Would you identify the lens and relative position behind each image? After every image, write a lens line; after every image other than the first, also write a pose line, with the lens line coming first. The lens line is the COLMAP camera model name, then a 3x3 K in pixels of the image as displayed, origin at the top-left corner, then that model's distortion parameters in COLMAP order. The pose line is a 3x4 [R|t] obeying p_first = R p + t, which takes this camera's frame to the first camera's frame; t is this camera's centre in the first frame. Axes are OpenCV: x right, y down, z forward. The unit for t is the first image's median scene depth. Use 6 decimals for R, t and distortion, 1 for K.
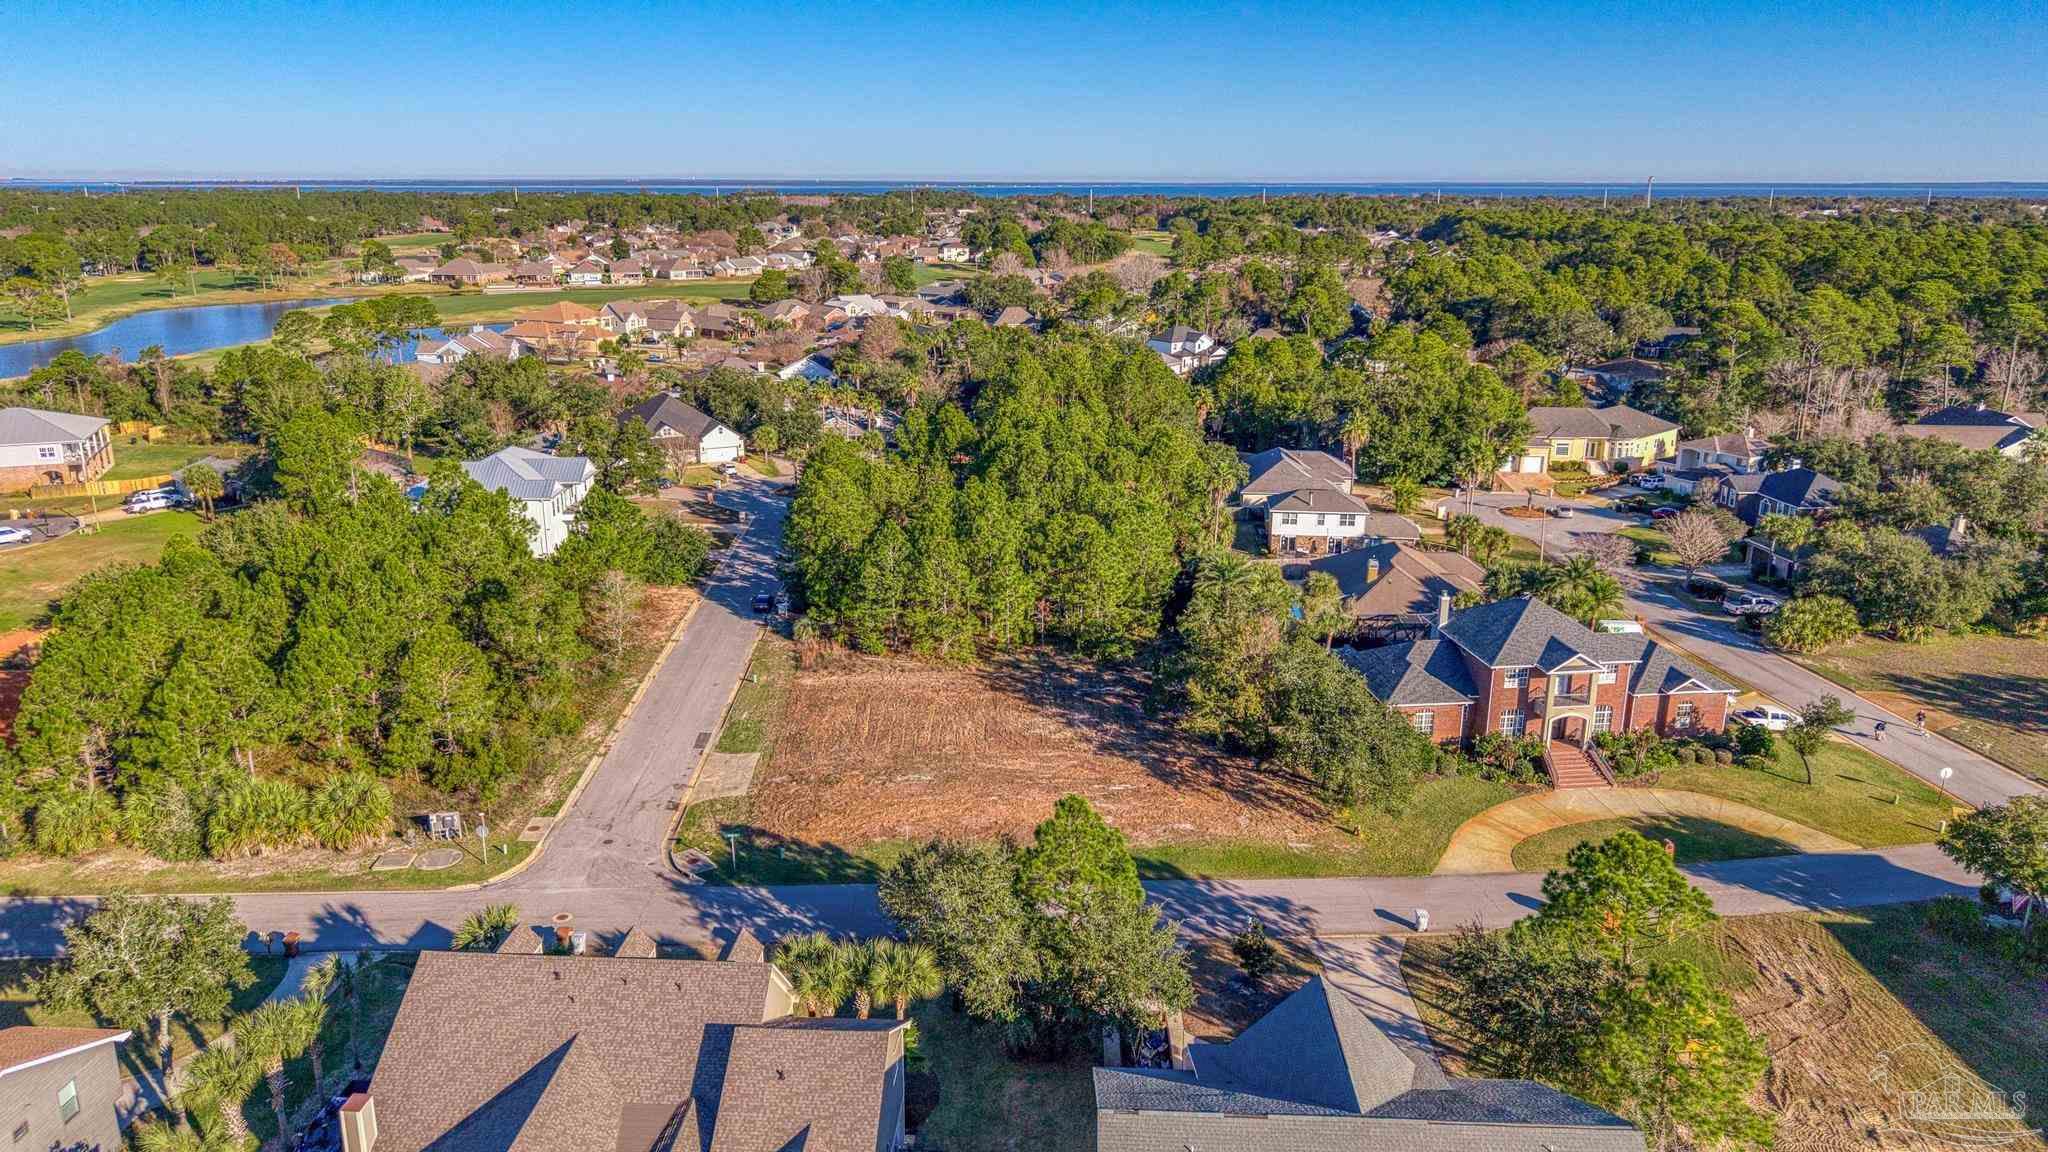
lens RADIAL K [[1365.6, 0, 1024.0], [0, 1365.6, 576.0], [0, 0, 1]] dist [0.048077, -0.053078]
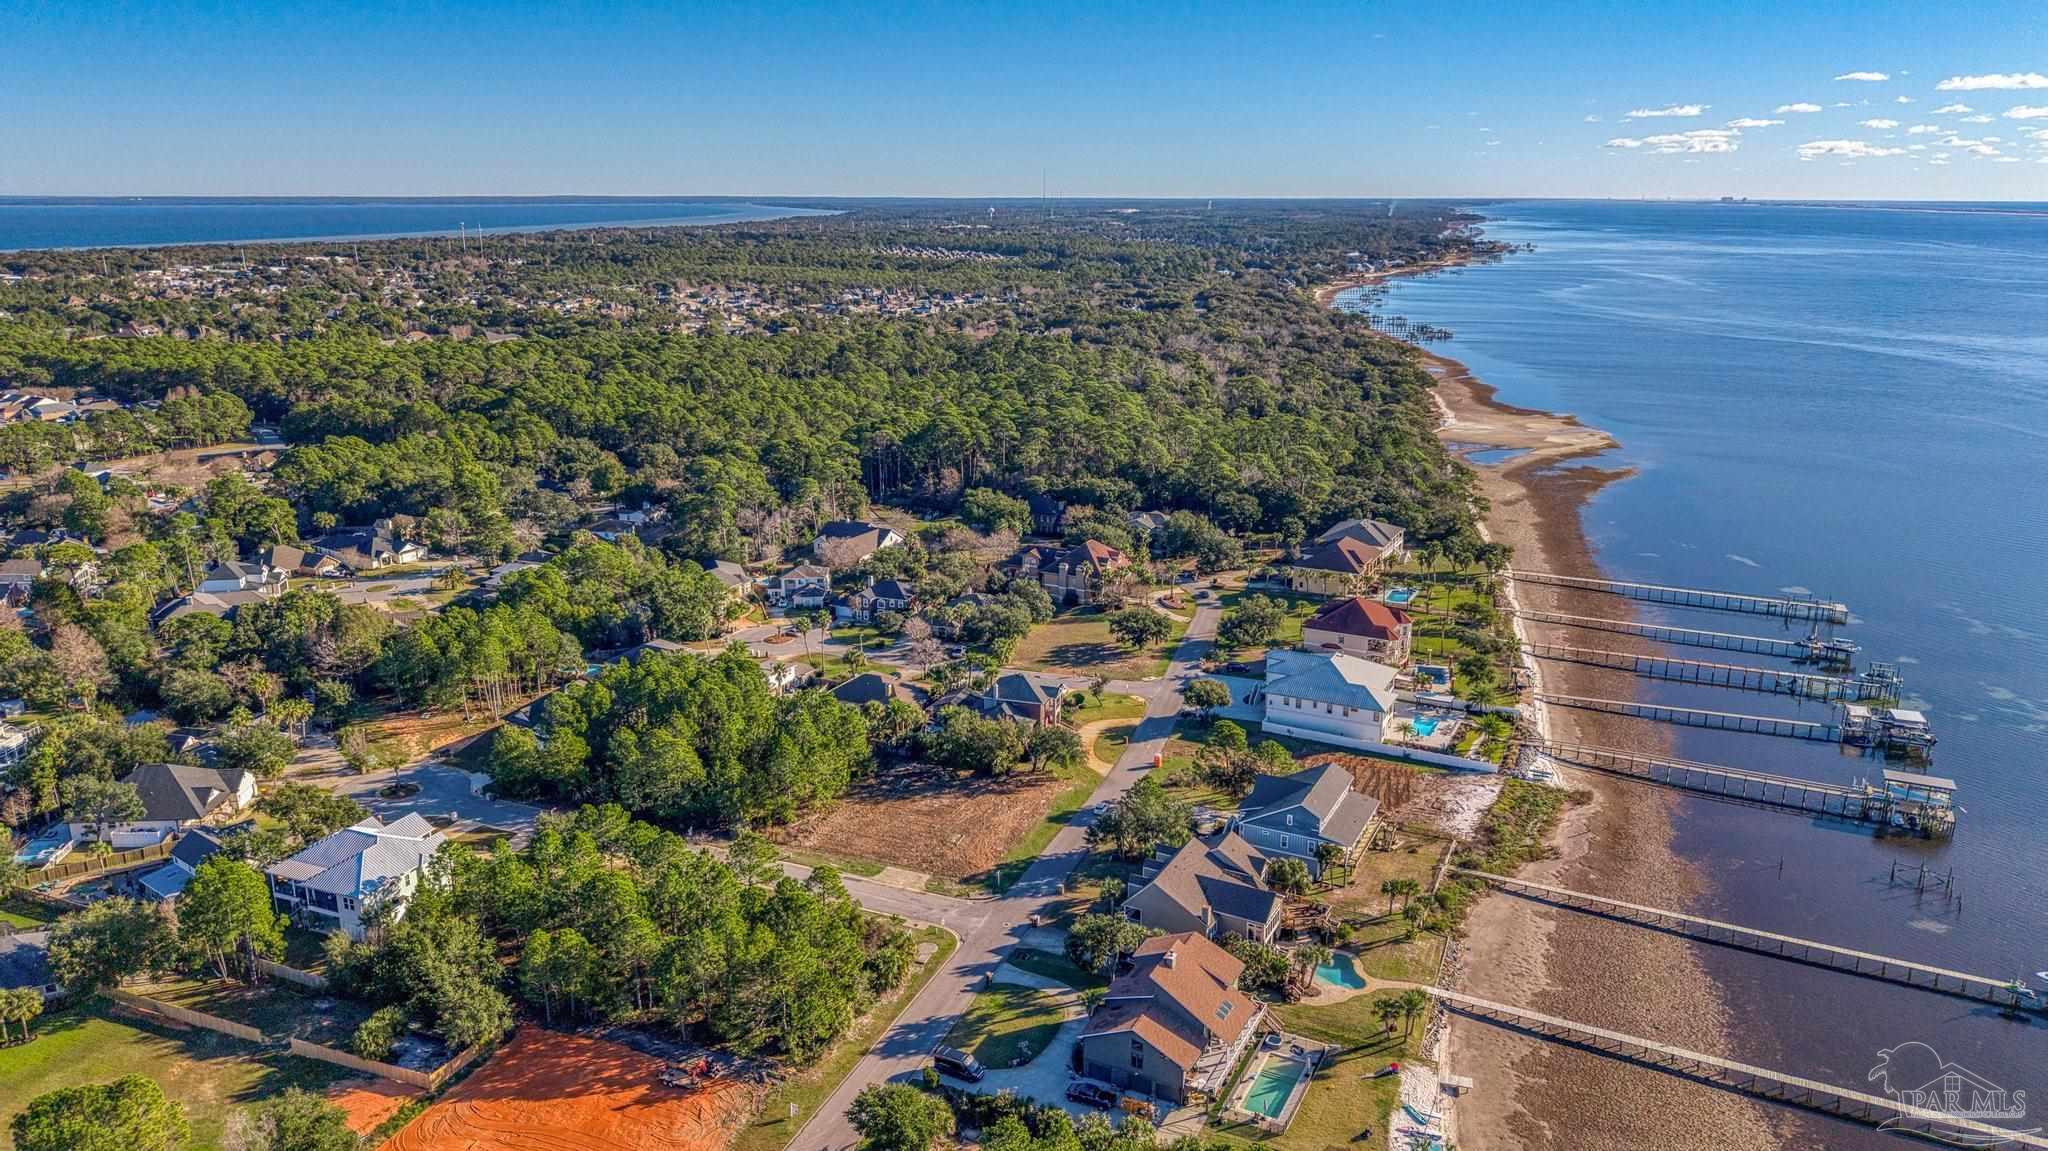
lens RADIAL K [[1418.8, 0, 1024.0], [0, 1418.8, 575.5], [0, 0, 1]] dist [0.053633, -0.041279]
pose [[0.411622, -0.246012, 0.877523, -1.518956], [0.249041, 0.956592, 0.151360, -0.449473], [-0.876668, 0.156236, 0.455021, -0.148541]]
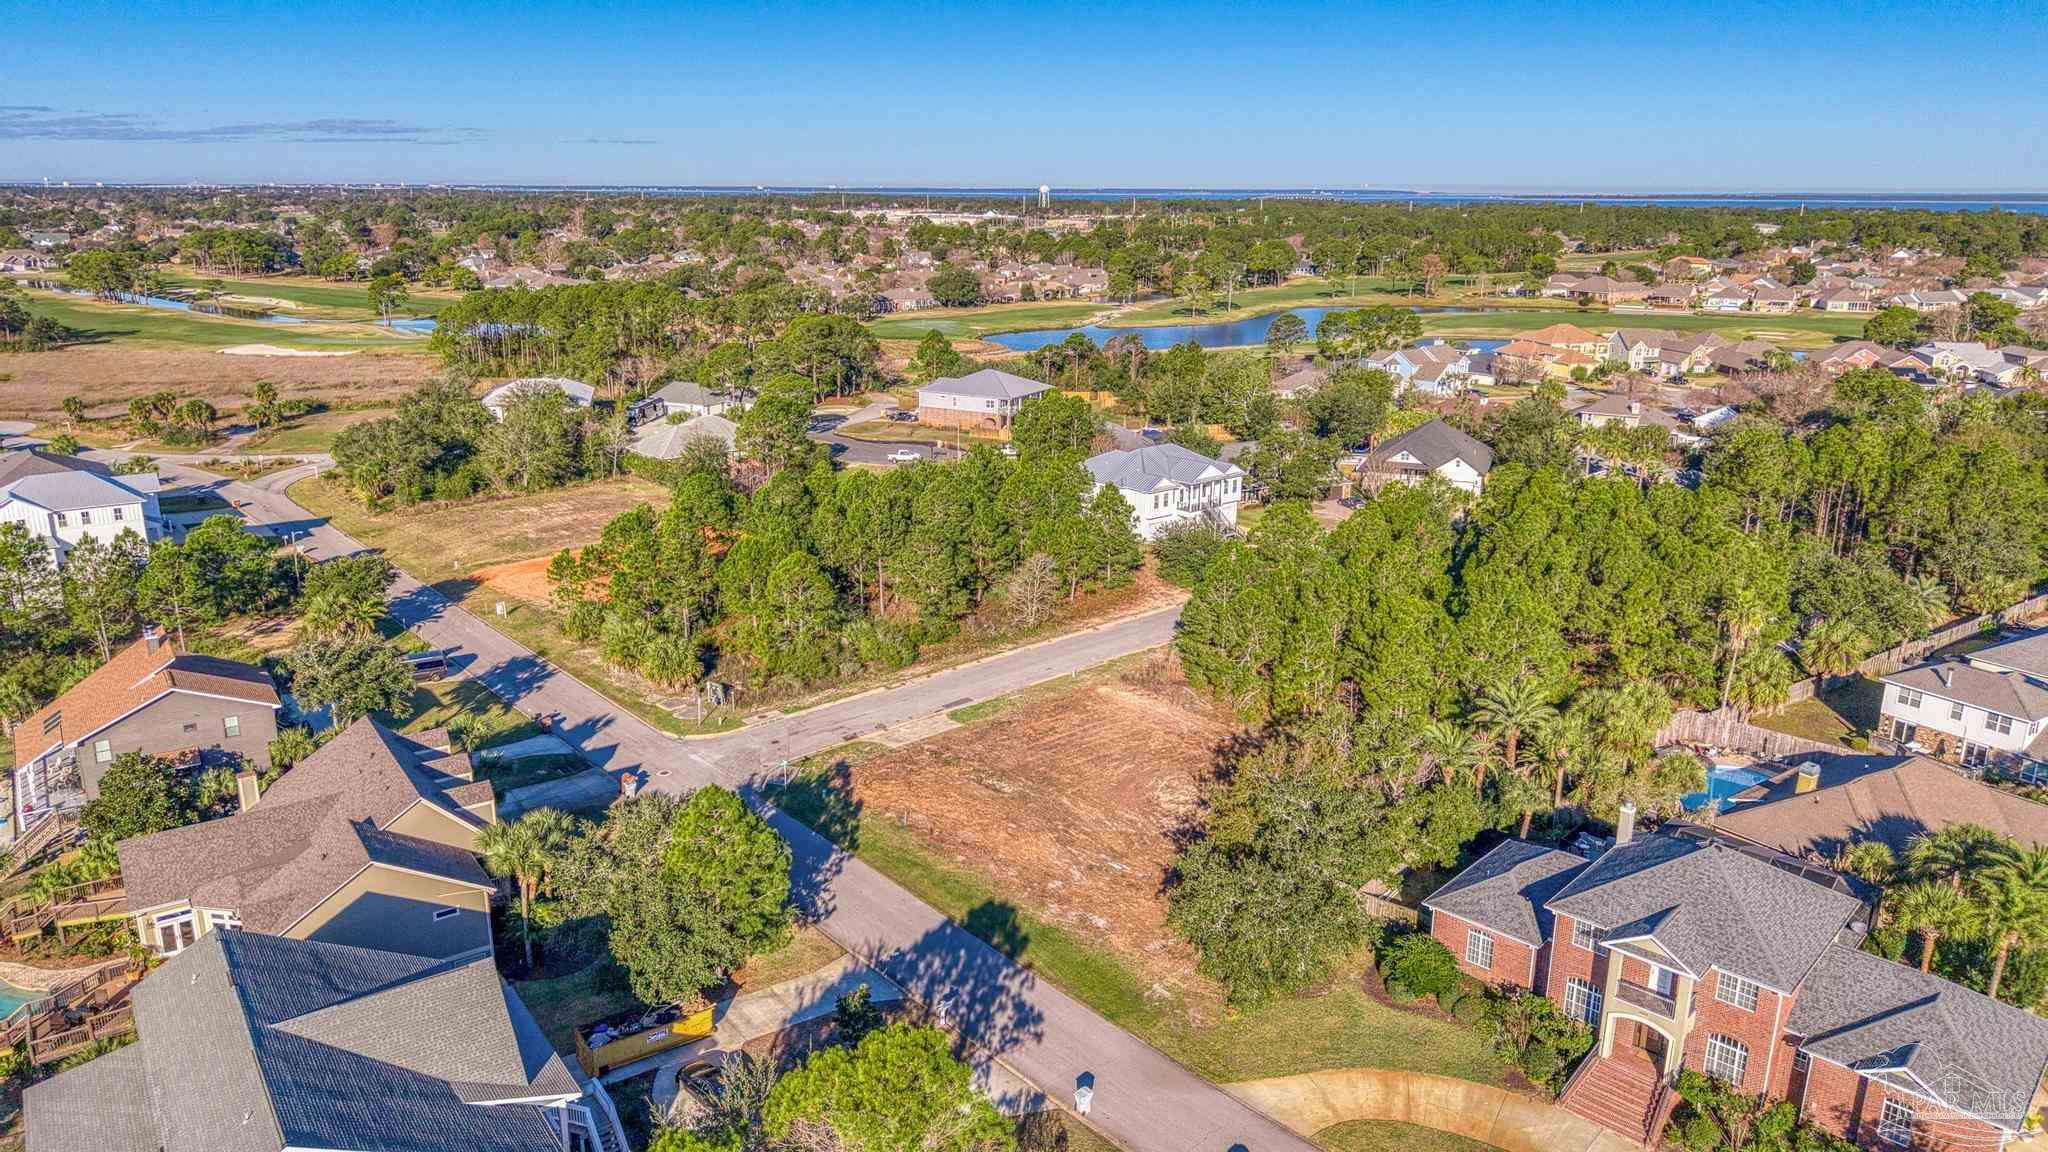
lens RADIAL K [[1365.6, 0, 1024.0], [0, 1365.6, 576.0], [0, 0, 1]] dist [0.048077, -0.053078]
pose [[0.626075, 0.212804, -0.750163, 0.537247], [-0.220051, 0.971155, 0.091843, -0.085010], [0.748069, 0.107574, 0.654844, 0.250508]]
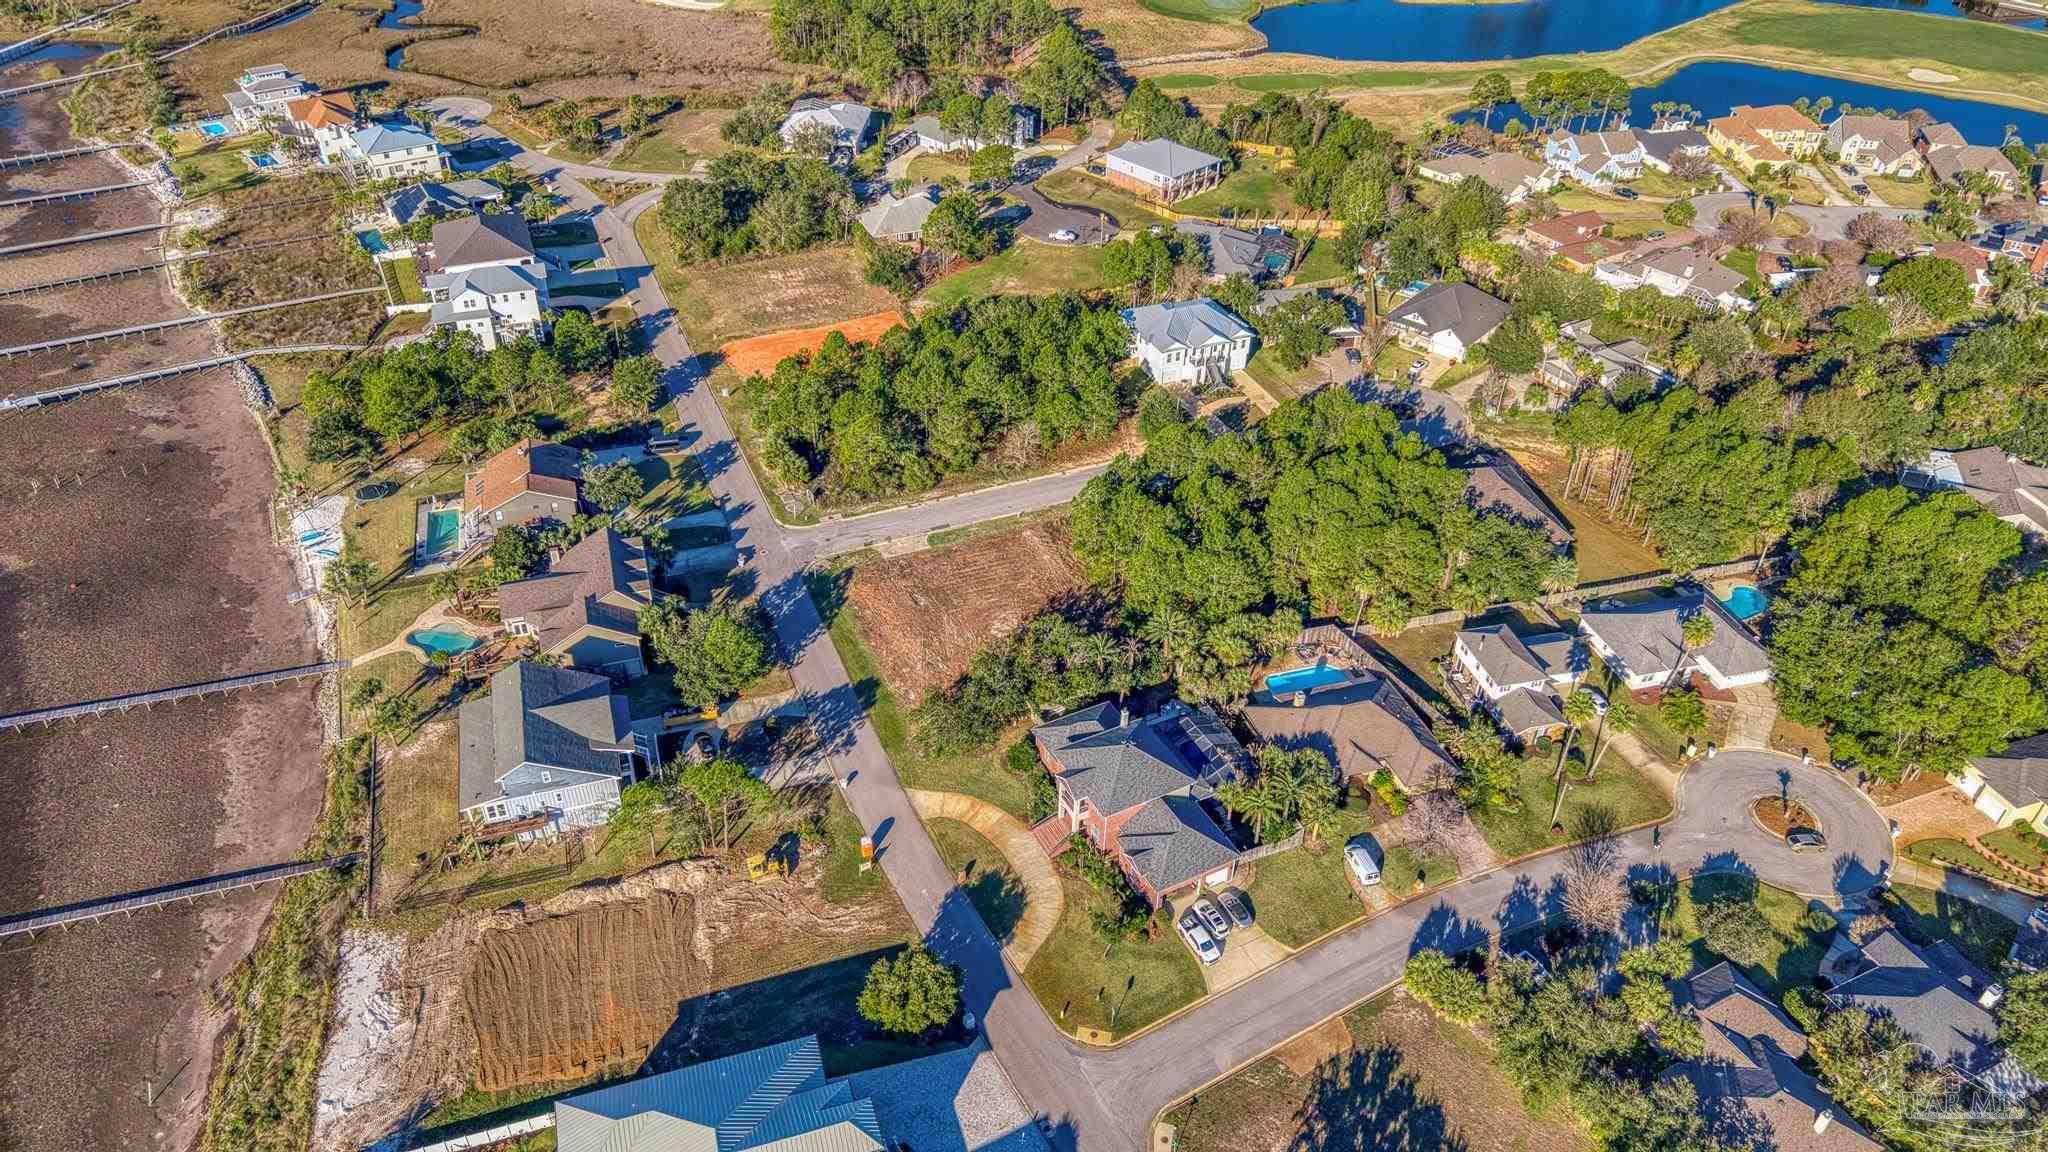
lens RADIAL K [[1349.2, 0, 1020.4], [0, 1349.2, 571.3], [0, 0, 1]] dist [0.182935, -0.441449]
pose [[0.352204, 0.555832, -0.752996, 1.109555], [-0.277055, 0.830409, 0.483386, -0.679740], [0.893976, 0.038370, 0.446469, 0.211908]]
